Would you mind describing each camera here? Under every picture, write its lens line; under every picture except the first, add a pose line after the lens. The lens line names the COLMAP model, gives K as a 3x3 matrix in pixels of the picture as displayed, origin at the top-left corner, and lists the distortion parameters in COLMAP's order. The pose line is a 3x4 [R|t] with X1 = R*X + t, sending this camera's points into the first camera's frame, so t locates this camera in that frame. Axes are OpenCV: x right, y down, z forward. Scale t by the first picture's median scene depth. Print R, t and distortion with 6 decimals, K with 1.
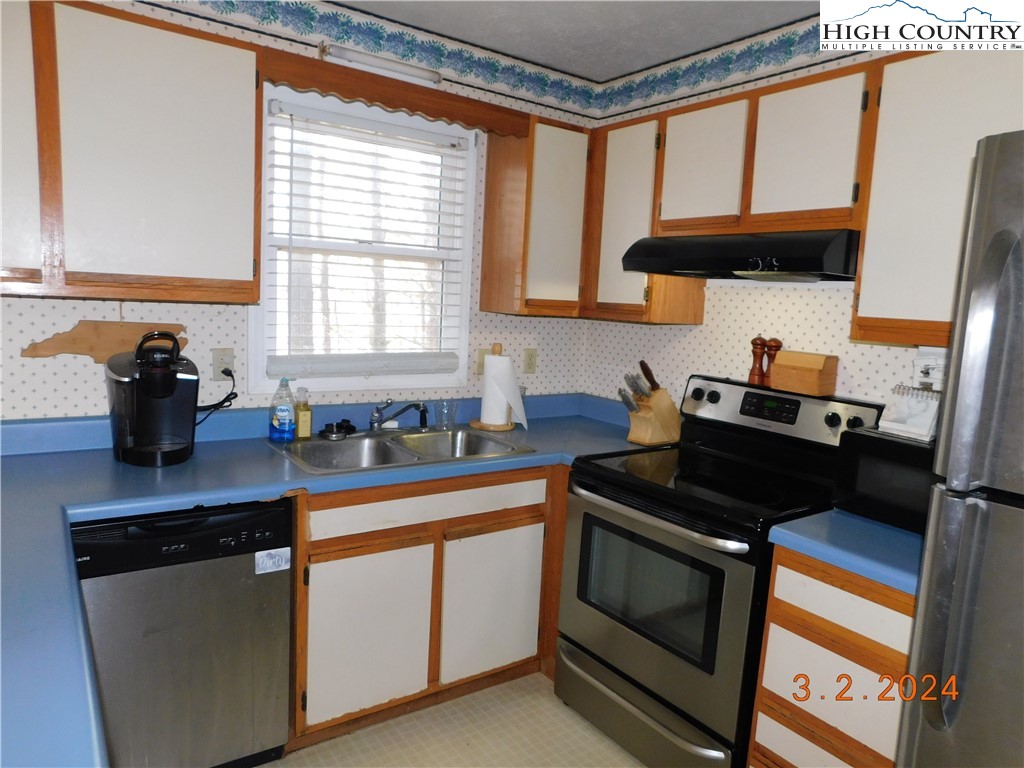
lens RADIAL K [[683.1, 0, 512.0], [0, 683.1, 384.0], [0, 0, 1]] dist [-0.067376, 0.062478]
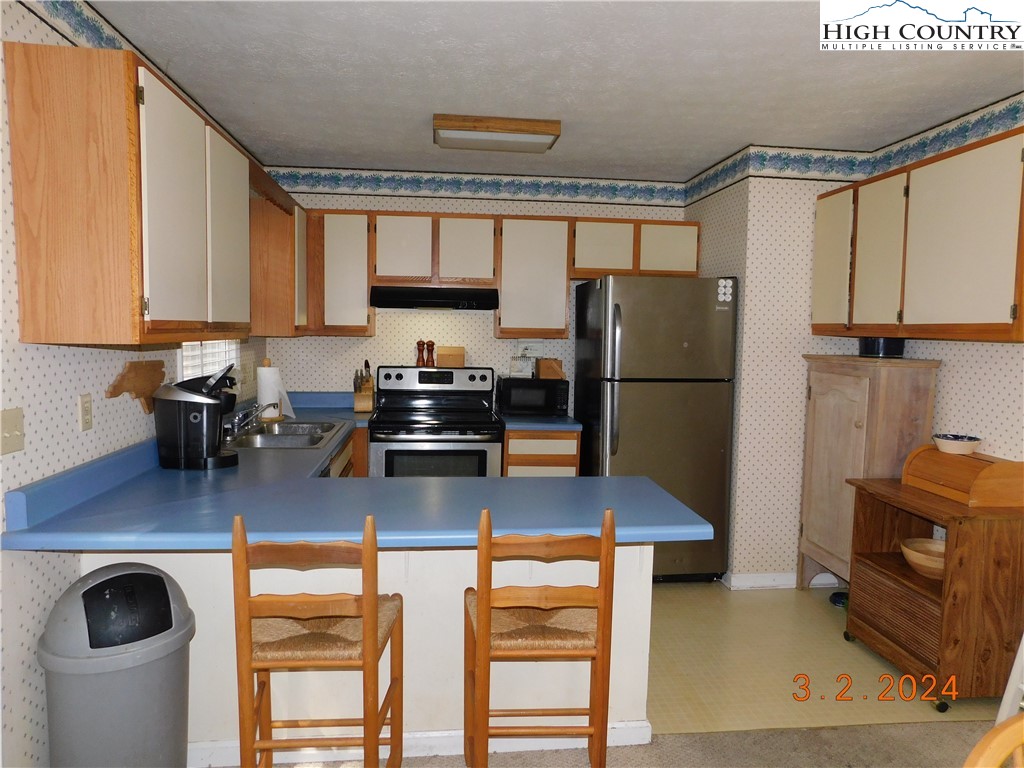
lens RADIAL K [[683.1, 0, 512.0], [0, 683.1, 384.0], [0, 0, 1]] dist [-0.067376, 0.062478]
pose [[0.490123, -0.117691, 0.863671, -1.109295], [0.117572, 0.990714, 0.068282, -0.049563], [-0.863687, 0.068077, 0.499409, -0.118115]]
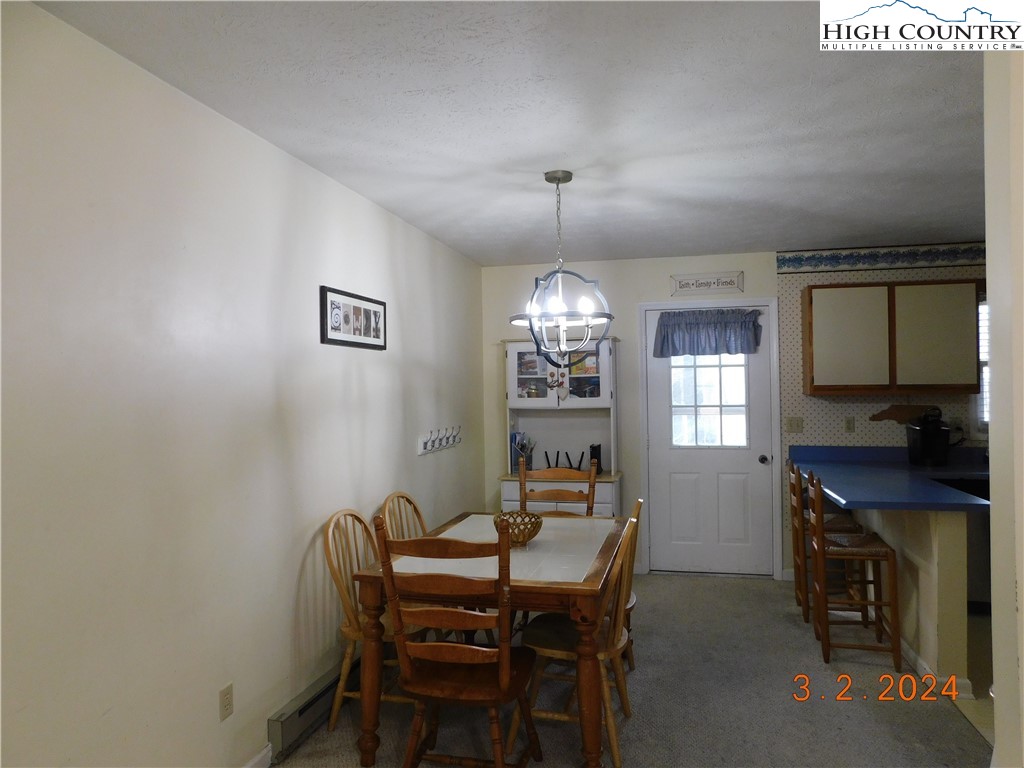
lens RADIAL K [[683.1, 0, 512.0], [0, 683.1, 384.0], [0, 0, 1]] dist [-0.067376, 0.062478]
pose [[0.644953, -0.065084, -0.761445, 0.246098], [-0.049315, 0.990746, -0.126454, 0.164579], [0.762629, 0.119107, 0.635775, -1.271465]]
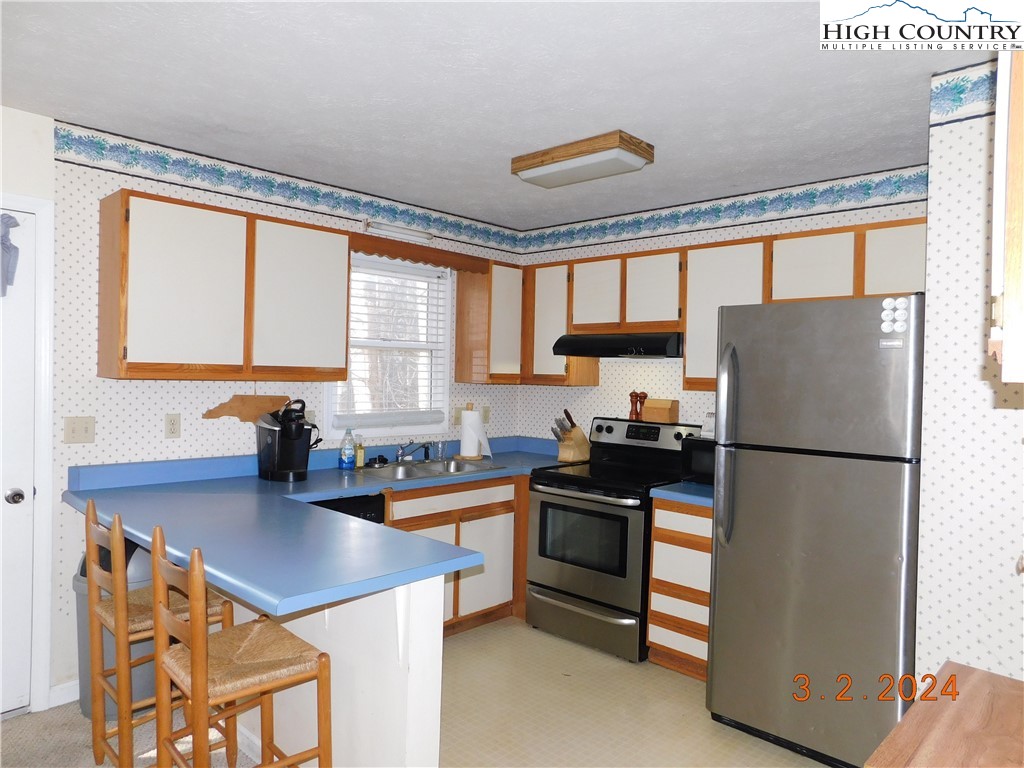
lens RADIAL K [[683.1, 0, 512.0], [0, 683.1, 384.0], [0, 0, 1]] dist [-0.067376, 0.062478]
pose [[0.980290, -0.033627, 0.194679, -0.259645], [0.053678, 0.993673, -0.098654, 0.062453], [-0.190130, 0.107159, 0.975893, -0.593400]]
